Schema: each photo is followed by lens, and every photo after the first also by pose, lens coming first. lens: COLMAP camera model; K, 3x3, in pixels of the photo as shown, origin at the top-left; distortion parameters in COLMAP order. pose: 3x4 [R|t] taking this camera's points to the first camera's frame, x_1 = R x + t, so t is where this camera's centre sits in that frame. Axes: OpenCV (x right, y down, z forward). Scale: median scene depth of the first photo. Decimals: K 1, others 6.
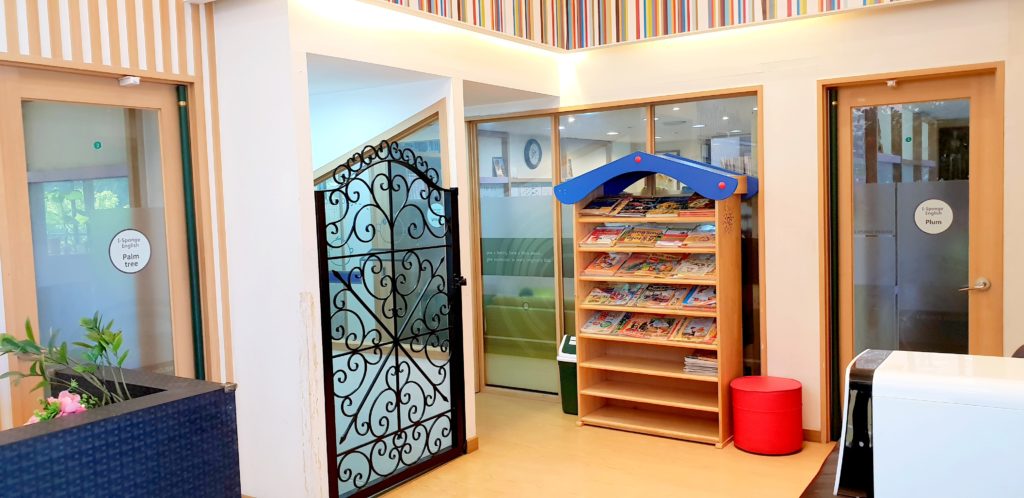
lens RADIAL K [[774.6, 0, 511.4], [0, 774.6, 246.6], [0, 0, 1]] dist [-0.023735, -0.045984]
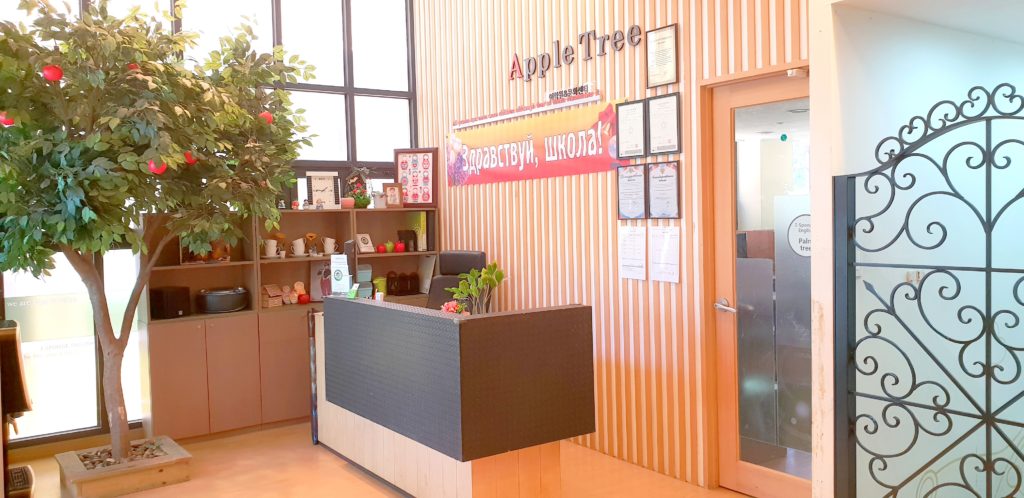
lens RADIAL K [[774.6, 0, 507.9], [0, 774.6, 248.6], [0, 0, 1]] dist [-0.023735, -0.045984]
pose [[-0.391752, 0.082724, -0.916344, 0.558864], [-0.015573, 0.995211, 0.096502, -0.064069], [0.919939, 0.052075, -0.388588, 0.927407]]
